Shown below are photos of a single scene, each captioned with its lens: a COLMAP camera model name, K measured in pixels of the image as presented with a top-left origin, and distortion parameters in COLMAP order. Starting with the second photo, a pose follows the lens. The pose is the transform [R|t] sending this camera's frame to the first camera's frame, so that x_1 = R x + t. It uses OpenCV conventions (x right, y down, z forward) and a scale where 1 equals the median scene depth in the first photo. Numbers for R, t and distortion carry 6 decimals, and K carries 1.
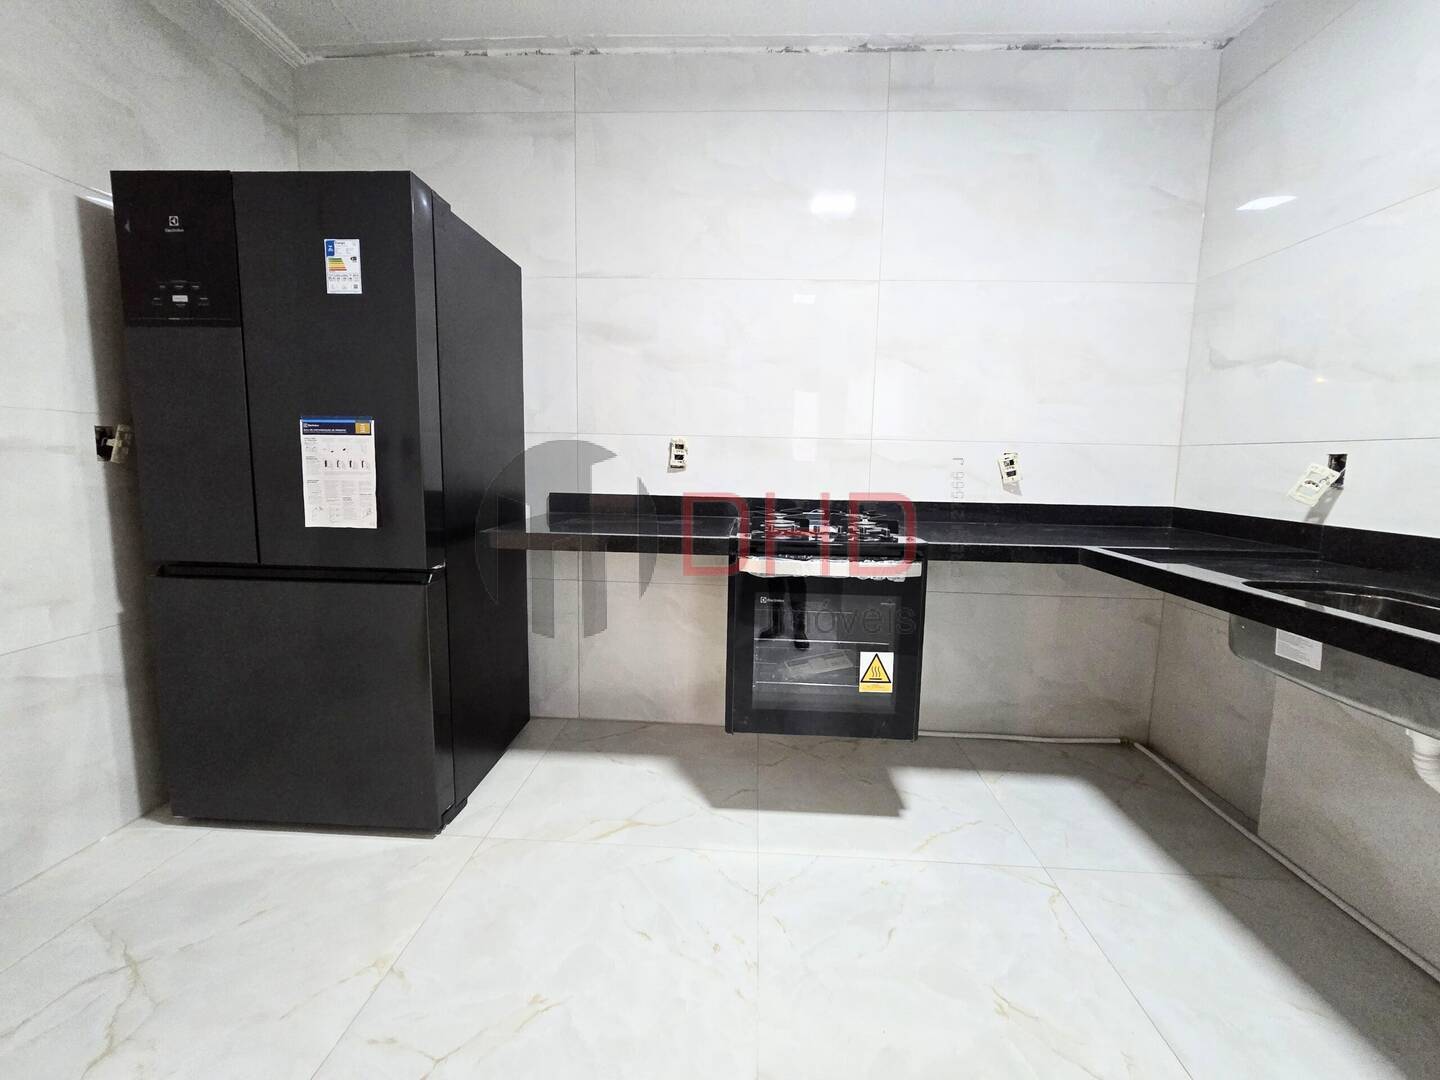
lens RADIAL K [[592.8, 0, 725.6], [0, 592.8, 525.1], [0, 0, 1]] dist [-0.003328, -0.000614]
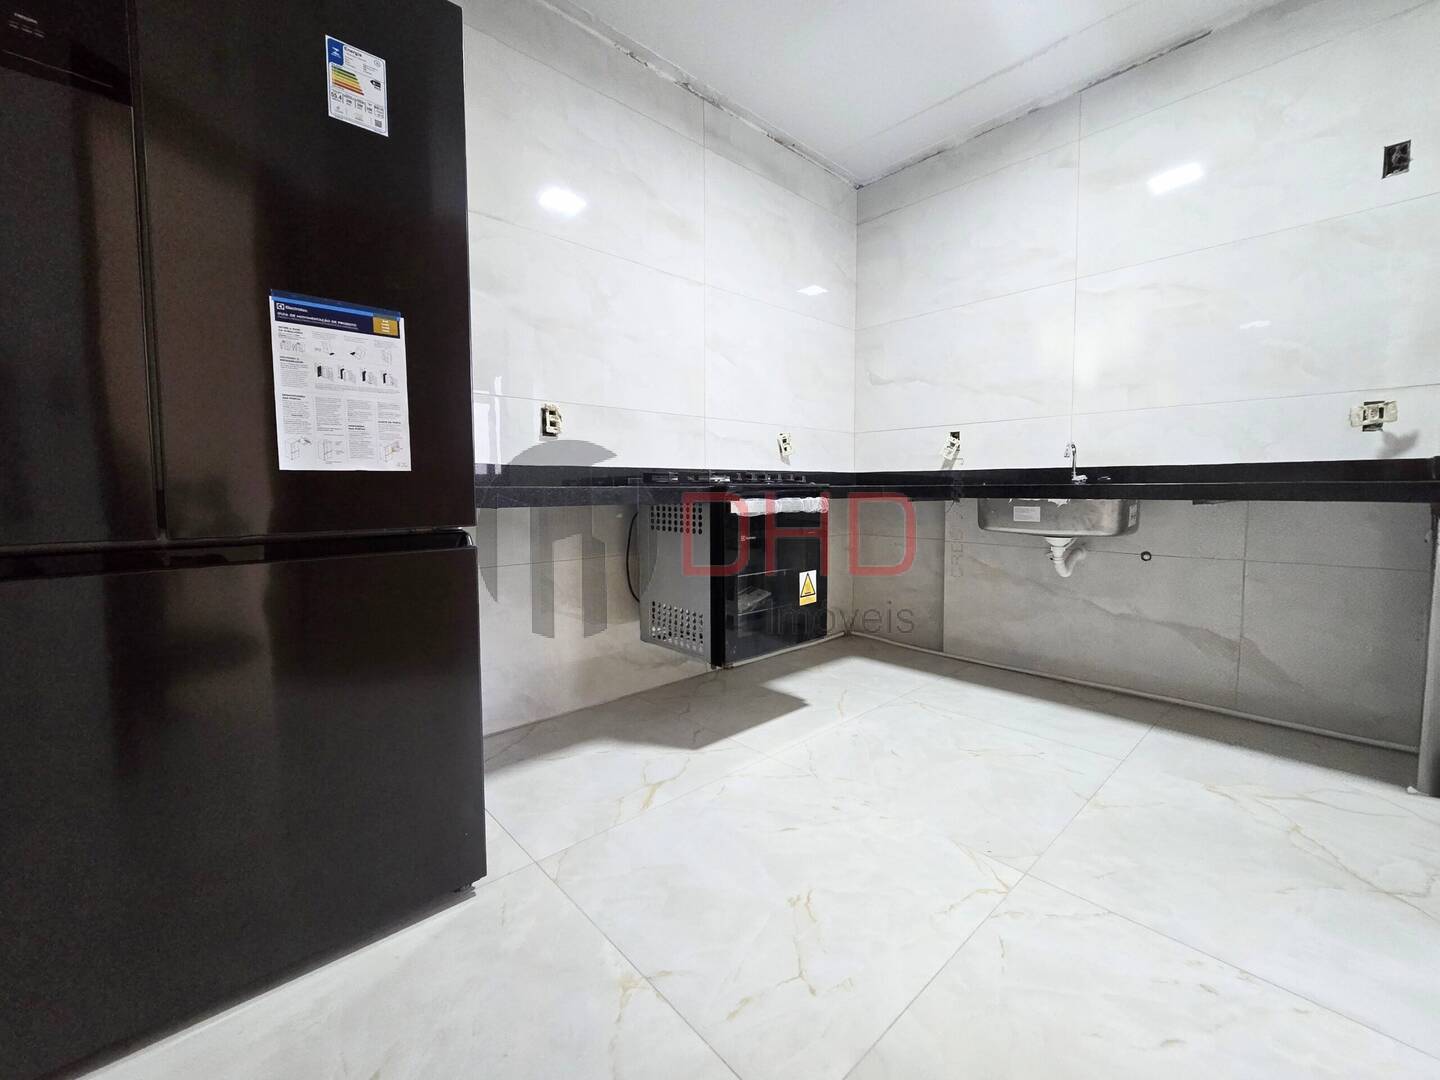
lens RADIAL K [[592.8, 0, 725.6], [0, 592.8, 525.1], [0, 0, 1]] dist [-0.003328, -0.000614]
pose [[0.696087, -0.067239, 0.714802, -0.807546], [0.099758, 0.995005, -0.003550, 0.106337], [-0.710993, 0.073778, 0.699318, 0.232719]]
